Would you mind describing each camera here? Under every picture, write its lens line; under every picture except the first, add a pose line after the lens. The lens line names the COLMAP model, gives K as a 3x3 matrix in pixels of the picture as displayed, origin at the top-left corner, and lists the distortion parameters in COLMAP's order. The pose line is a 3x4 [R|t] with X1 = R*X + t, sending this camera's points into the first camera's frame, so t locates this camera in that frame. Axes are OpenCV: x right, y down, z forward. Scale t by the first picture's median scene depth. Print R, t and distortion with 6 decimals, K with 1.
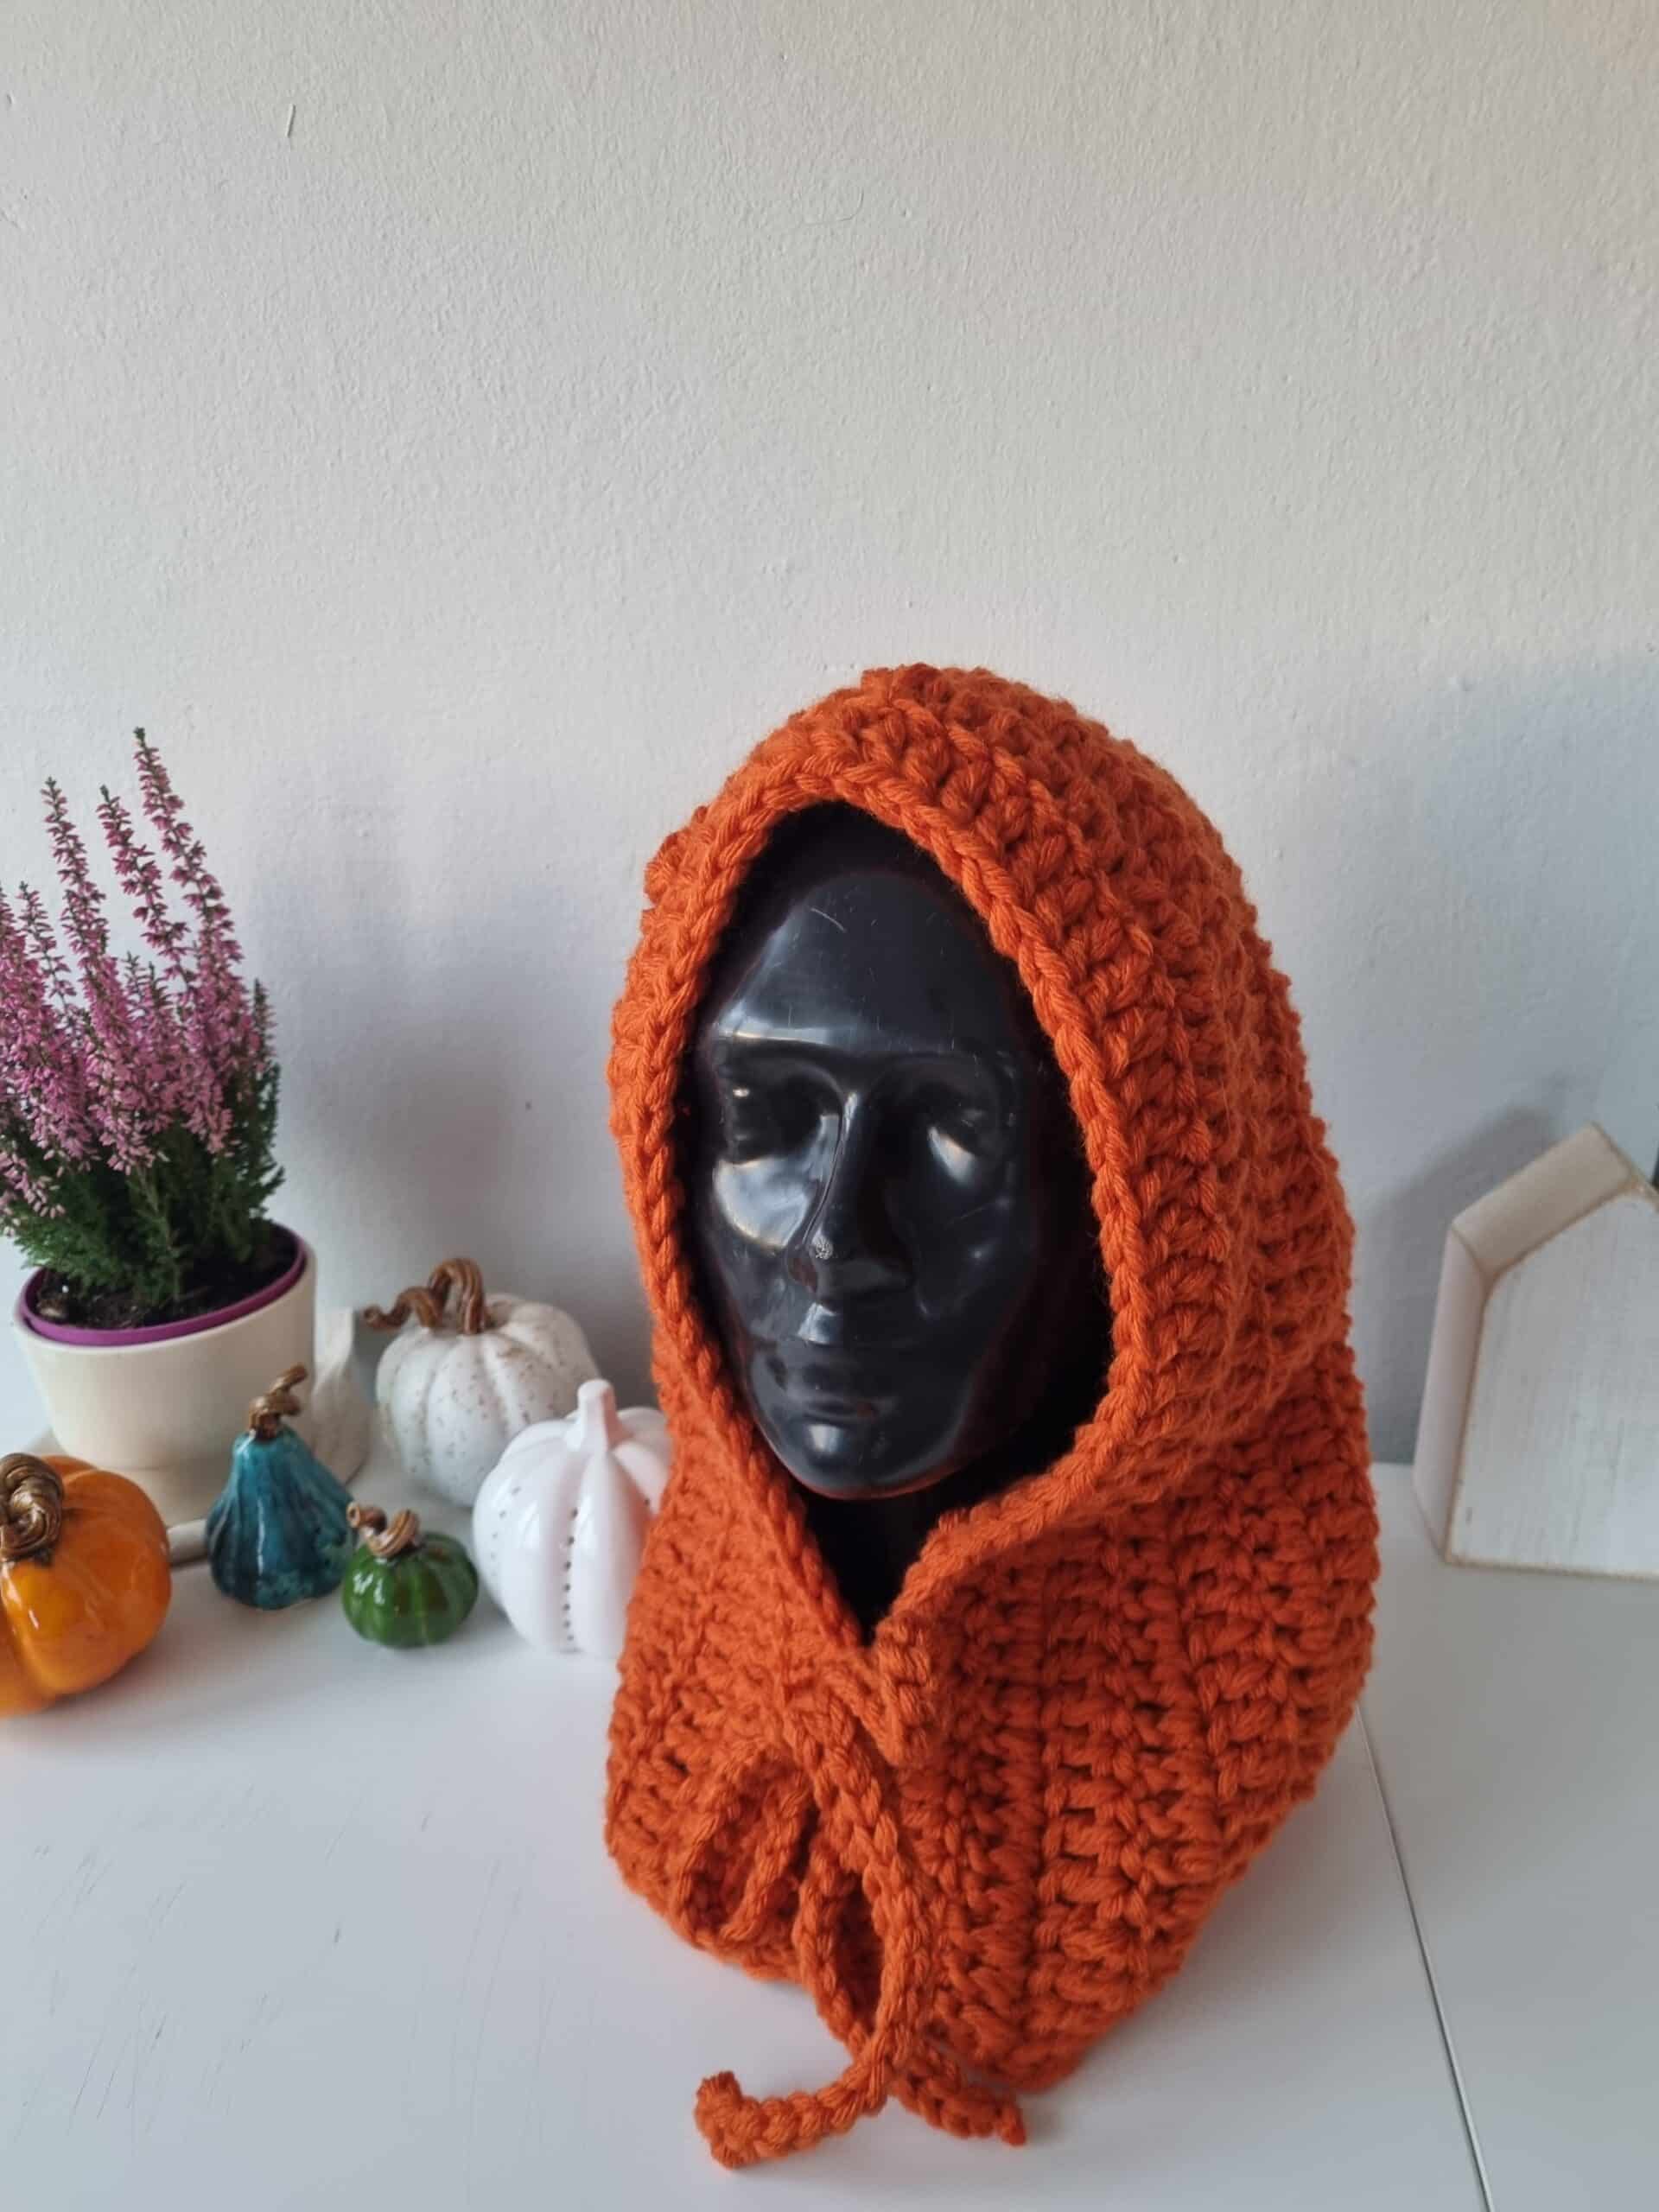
lens RADIAL K [[1701.9, 0, 842.4], [0, 1701.9, 1115.5], [0, 0, 1]] dist [0.030203, -0.044845]
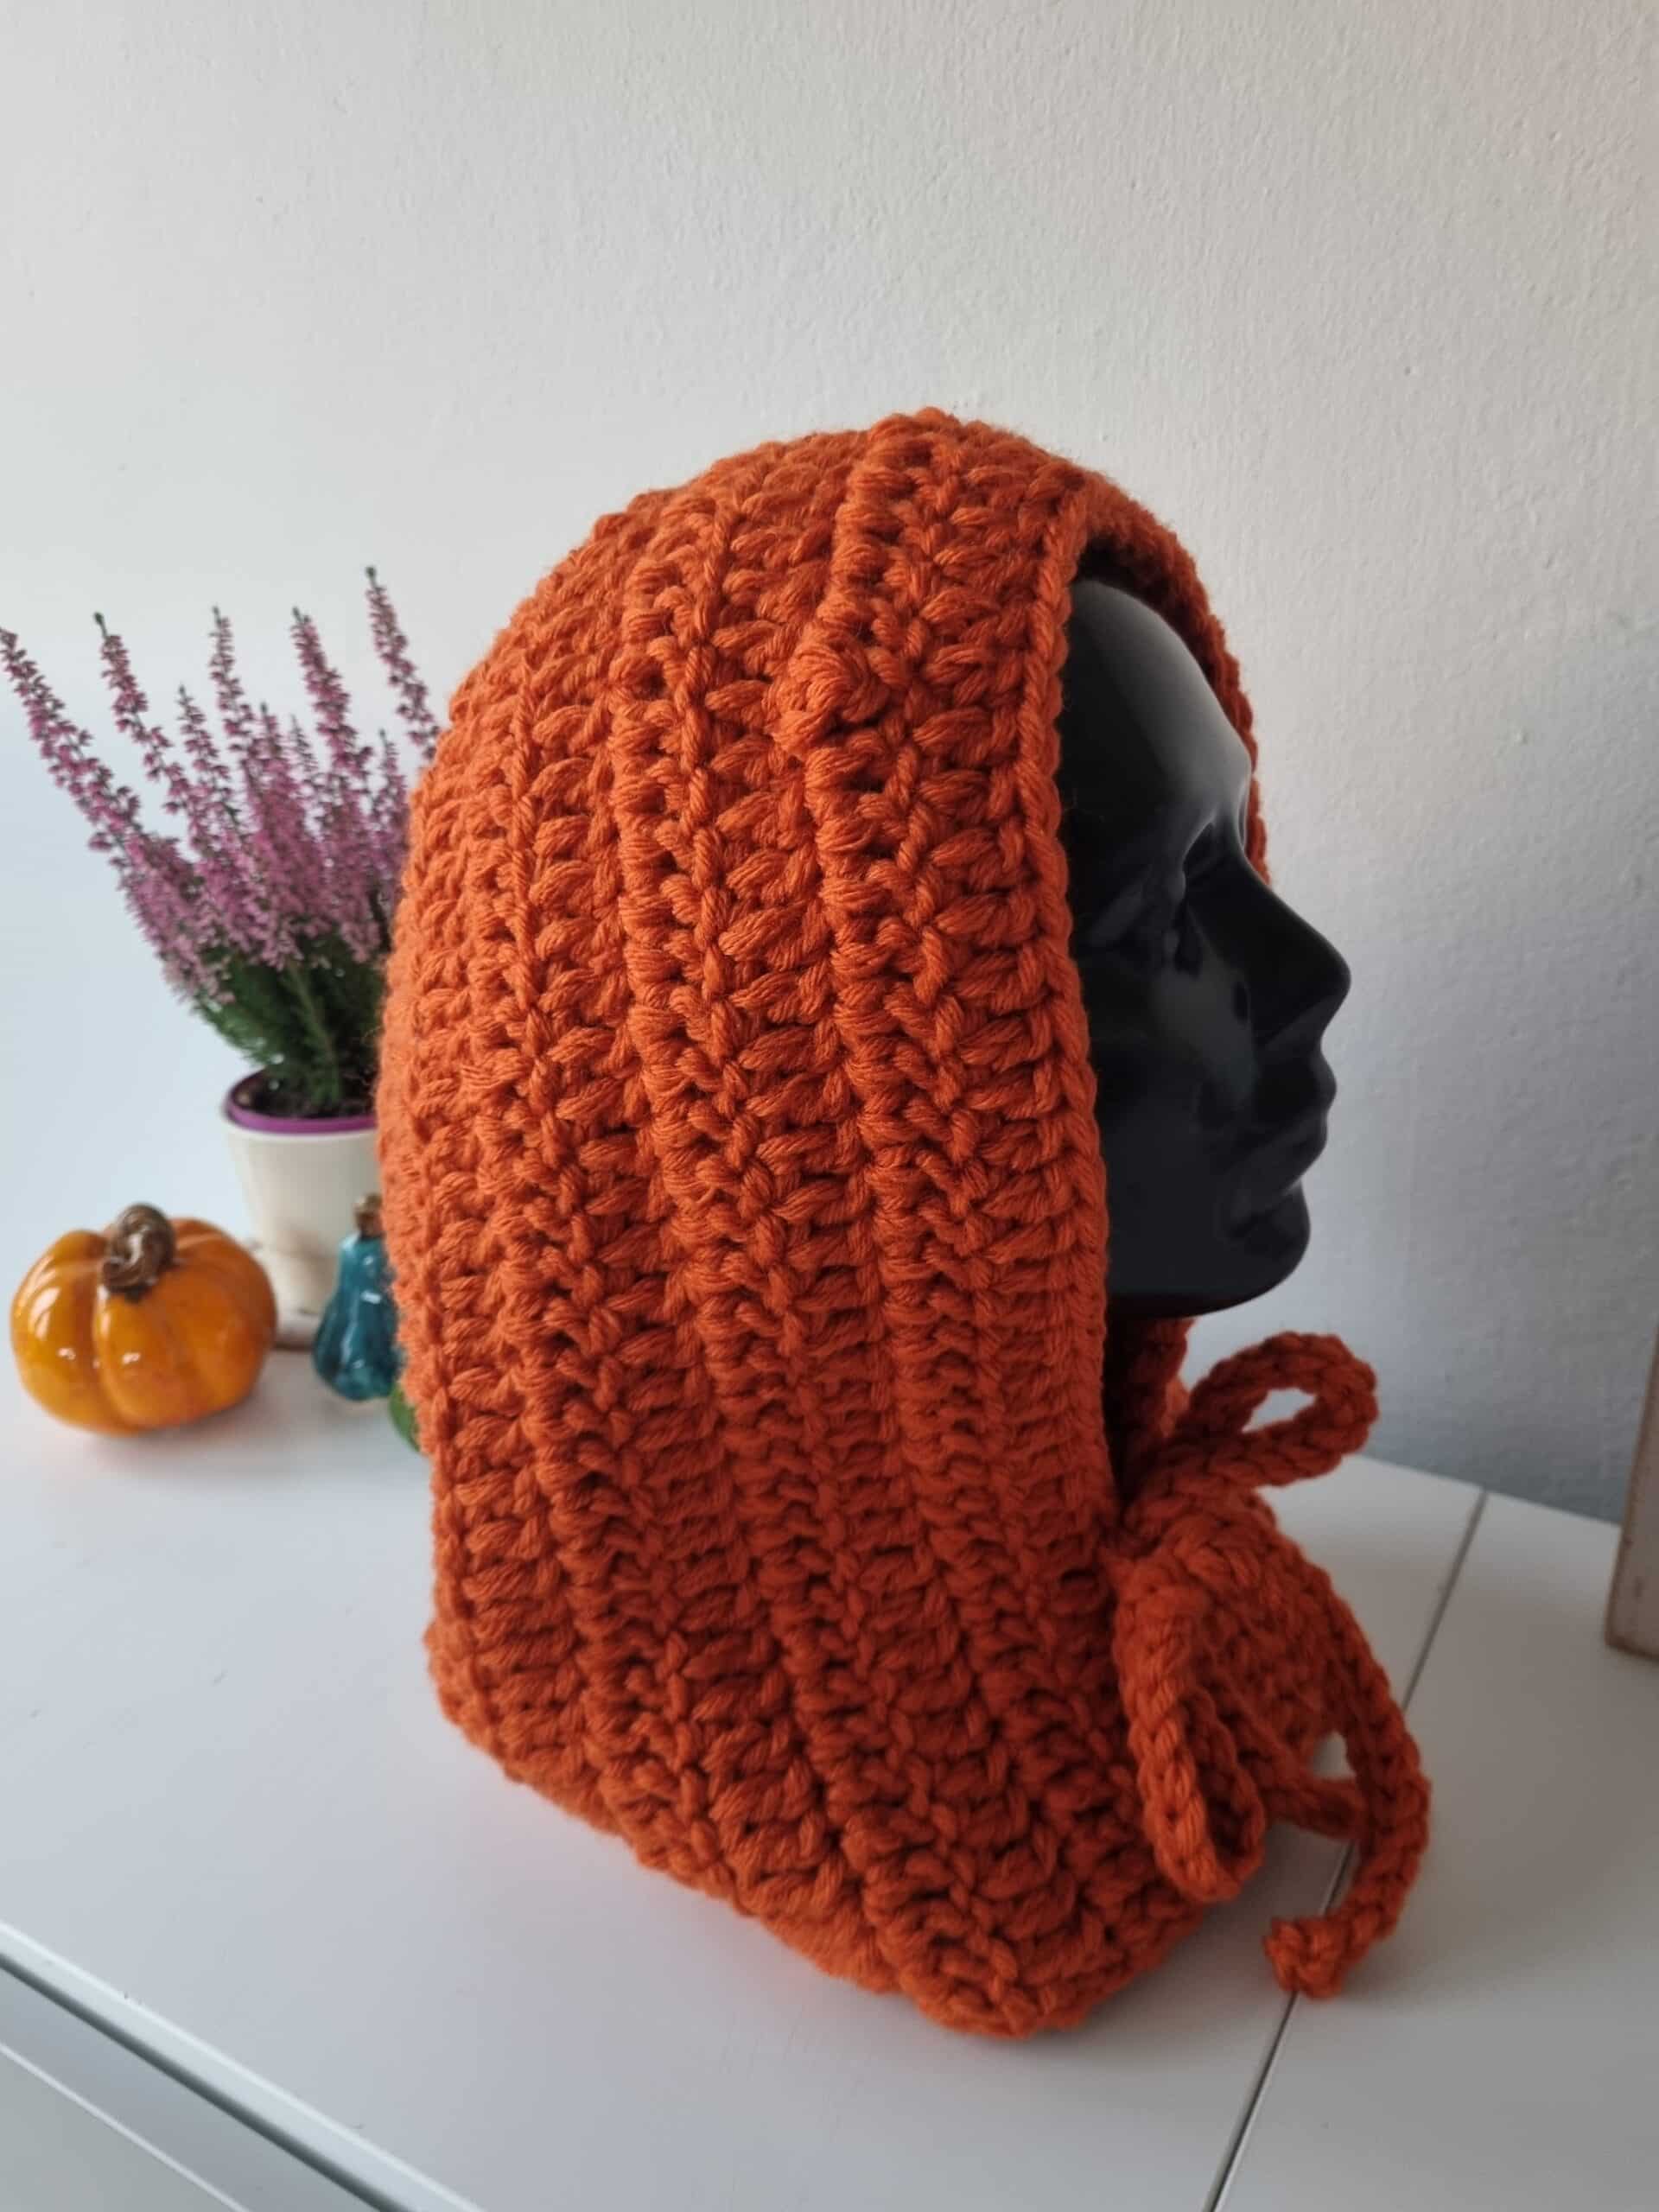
lens RADIAL K [[1701.9, 0, 828.7], [0, 1701.9, 1112.1], [0, 0, 1]] dist [0.030203, -0.044845]
pose [[0.912973, 0.128030, -0.387414, 0.307421], [-0.134568, 0.990851, 0.010329, 0.061838], [0.385192, 0.042703, 0.921848, 0.138752]]
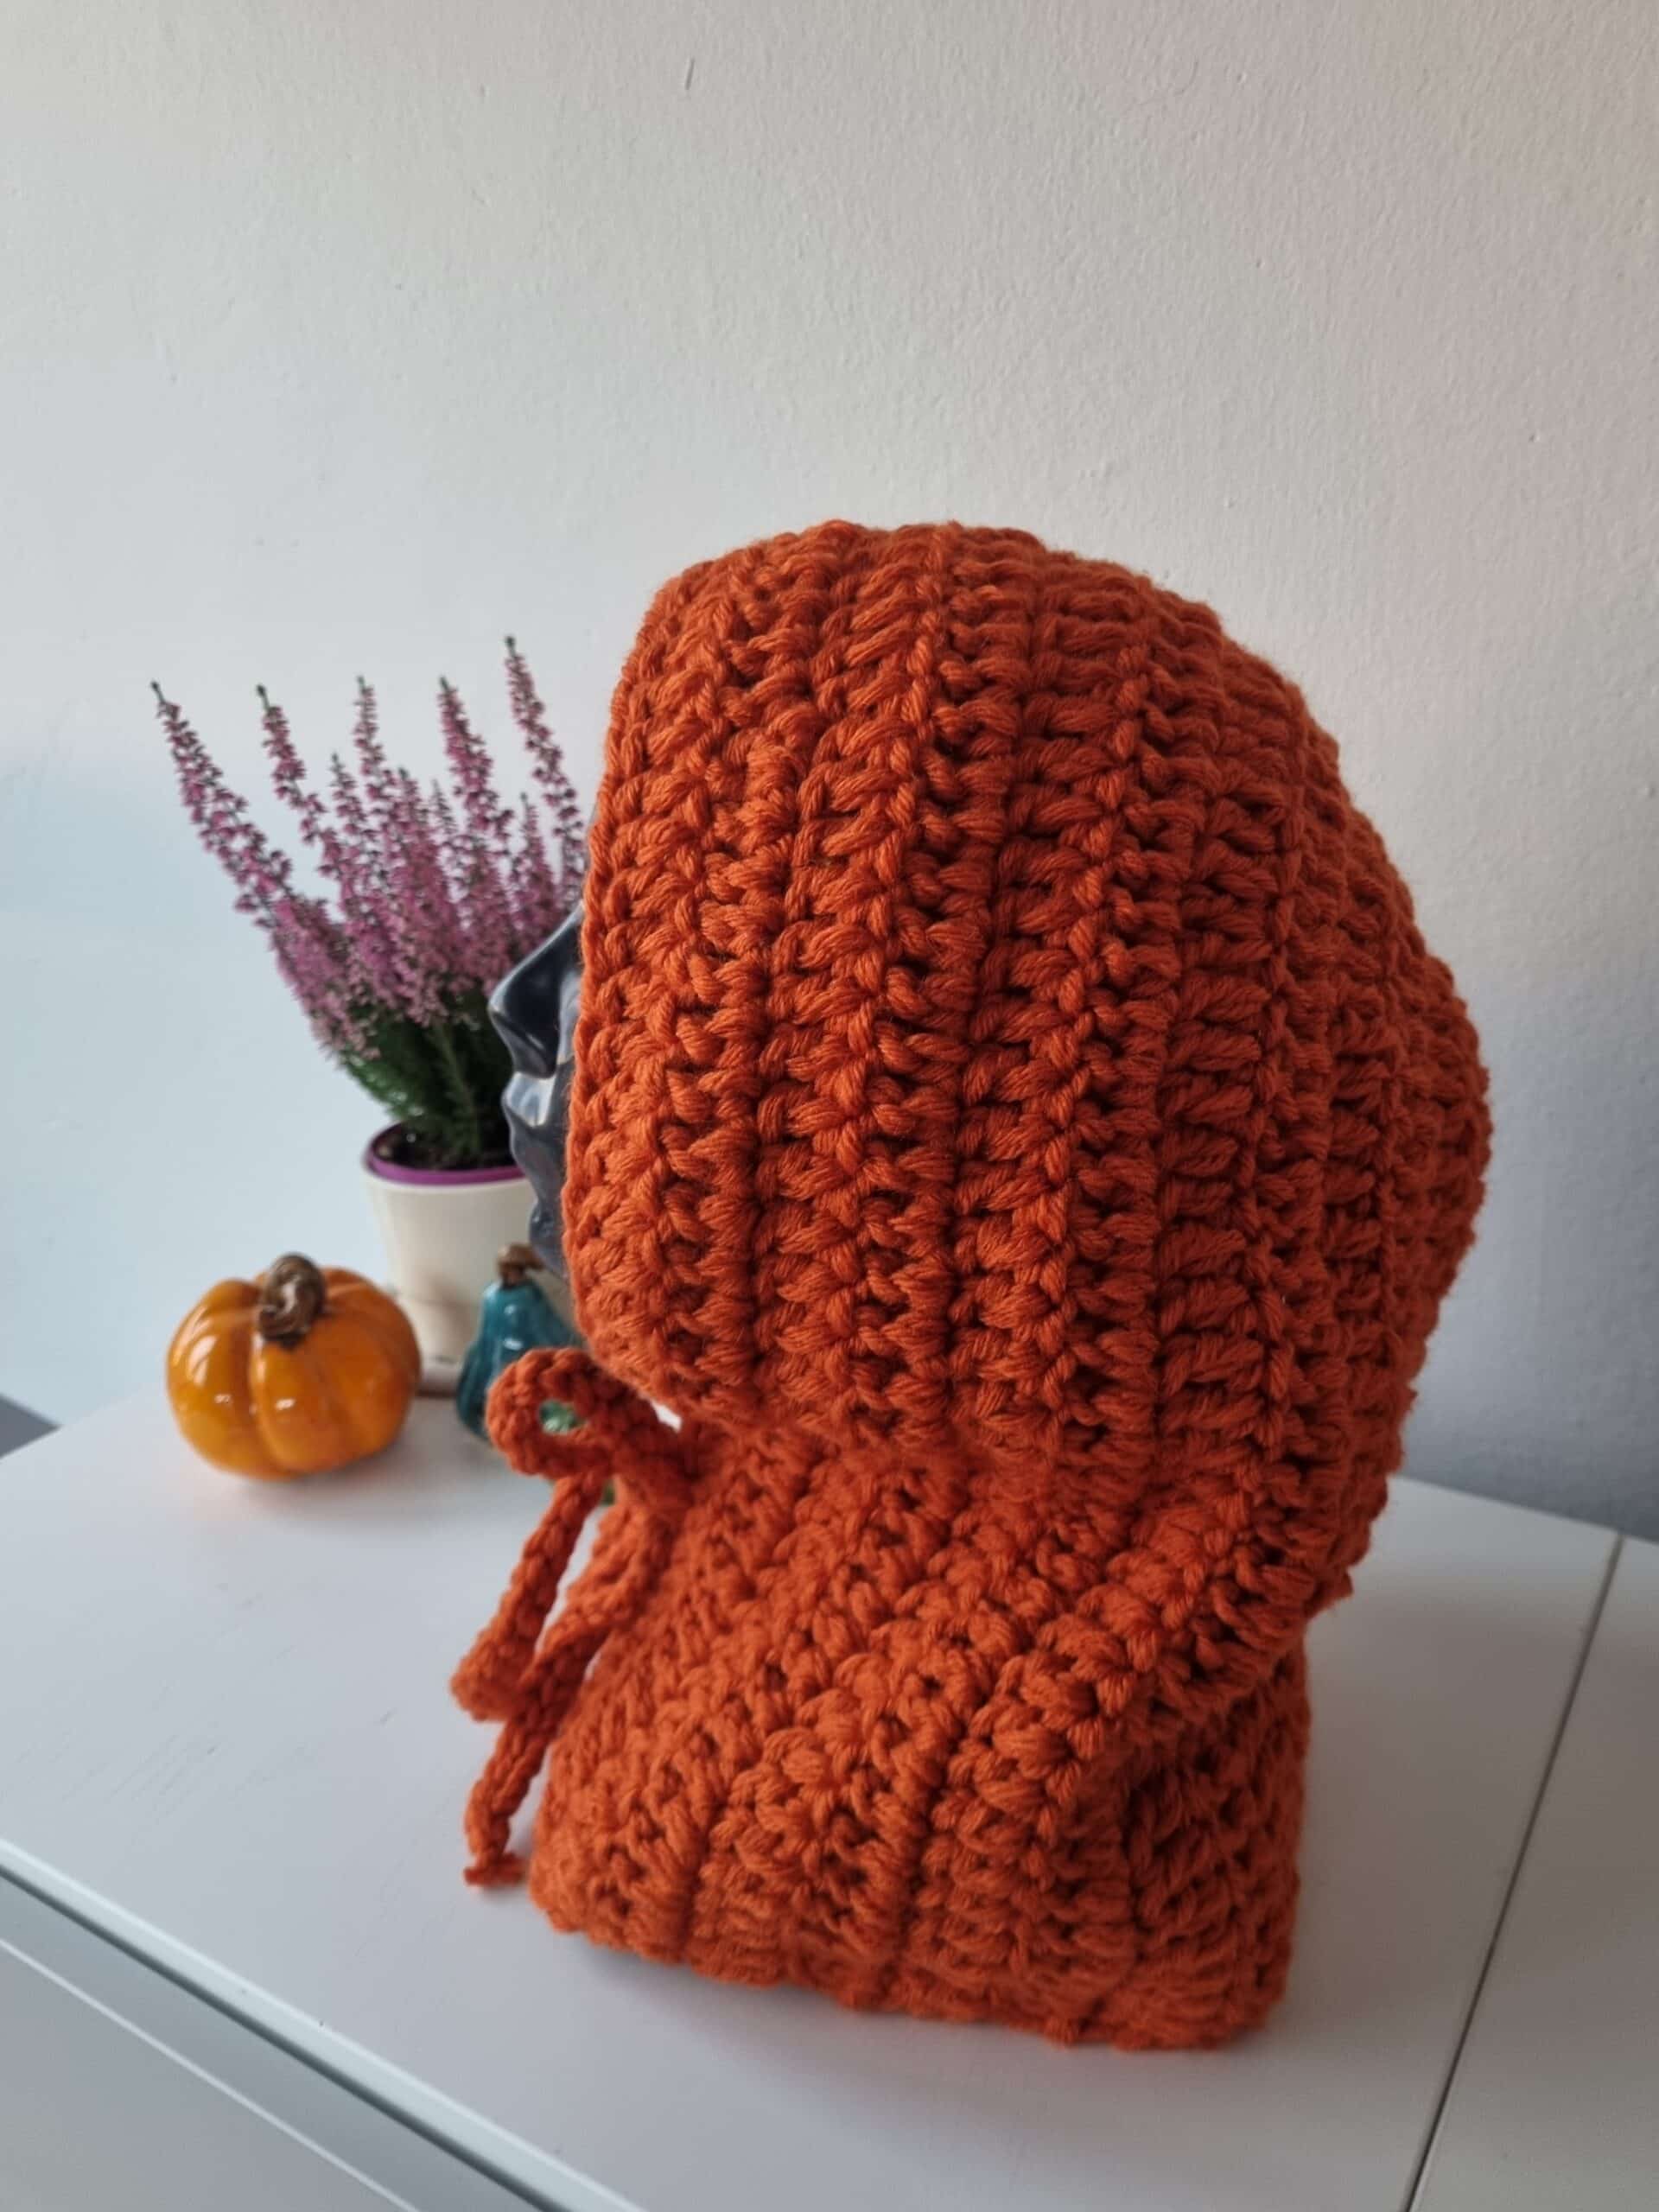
lens RADIAL K [[1701.9, 0, 853.6], [0, 1701.9, 1116.4], [0, 0, 1]] dist [0.030203, -0.044845]
pose [[0.904562, 0.112477, -0.411238, 0.279078], [-0.129490, 0.991487, -0.013648, 0.067622], [0.406202, 0.065597, 0.911426, 0.102472]]
